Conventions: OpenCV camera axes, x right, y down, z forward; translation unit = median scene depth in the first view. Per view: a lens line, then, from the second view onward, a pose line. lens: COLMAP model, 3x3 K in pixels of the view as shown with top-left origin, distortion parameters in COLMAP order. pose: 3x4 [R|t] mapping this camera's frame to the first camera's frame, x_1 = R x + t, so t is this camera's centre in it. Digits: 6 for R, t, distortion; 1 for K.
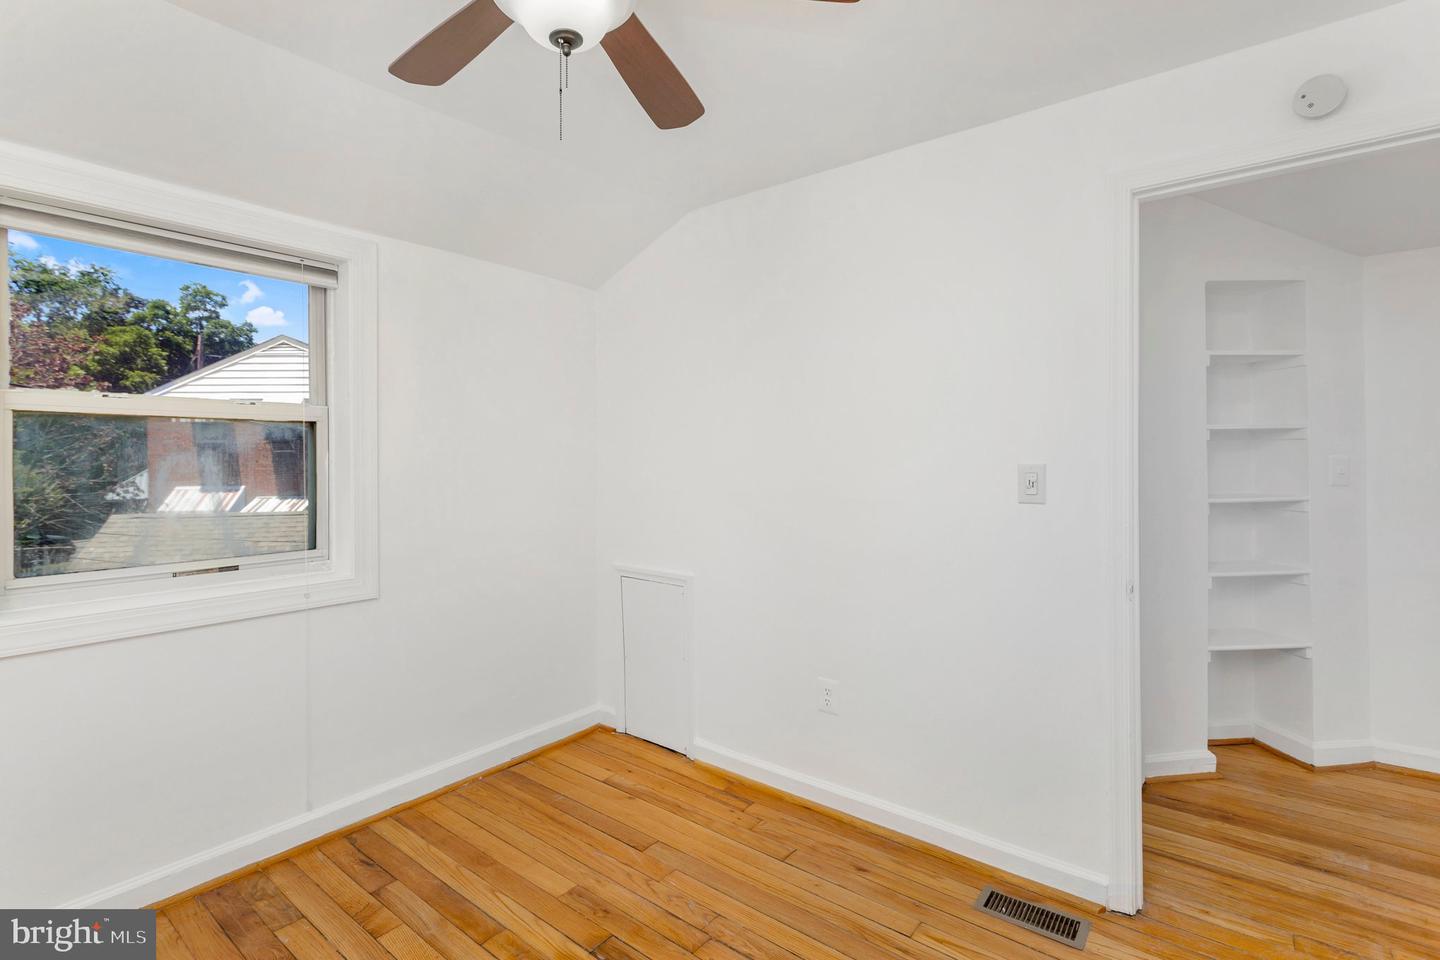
lens RADIAL K [[694.5, 0, 715.8], [0, 694.5, 467.7], [0, 0, 1]] dist [0.000536, -0.000110]
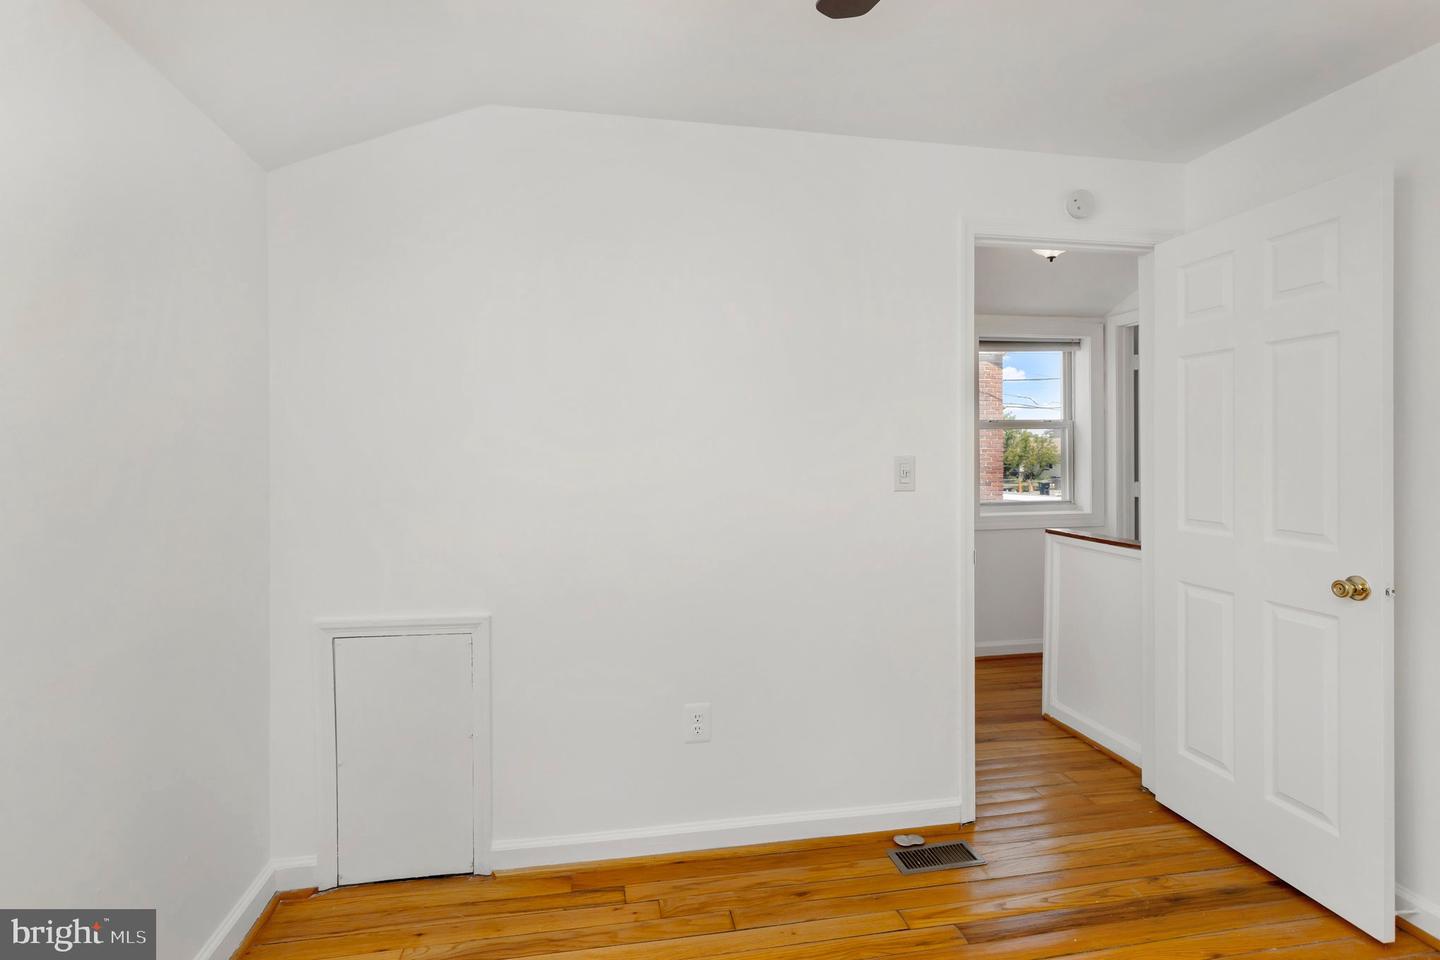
lens RADIAL K [[706.4, 0, 721.3], [0, 706.4, 456.4], [0, 0, 1]] dist [0.000506, -0.000665]
pose [[0.649695, -0.005448, 0.760176, -0.474720], [0.010671, 0.999941, -0.001954, -0.004099], [-0.760120, 0.009382, 0.649715, 0.383295]]
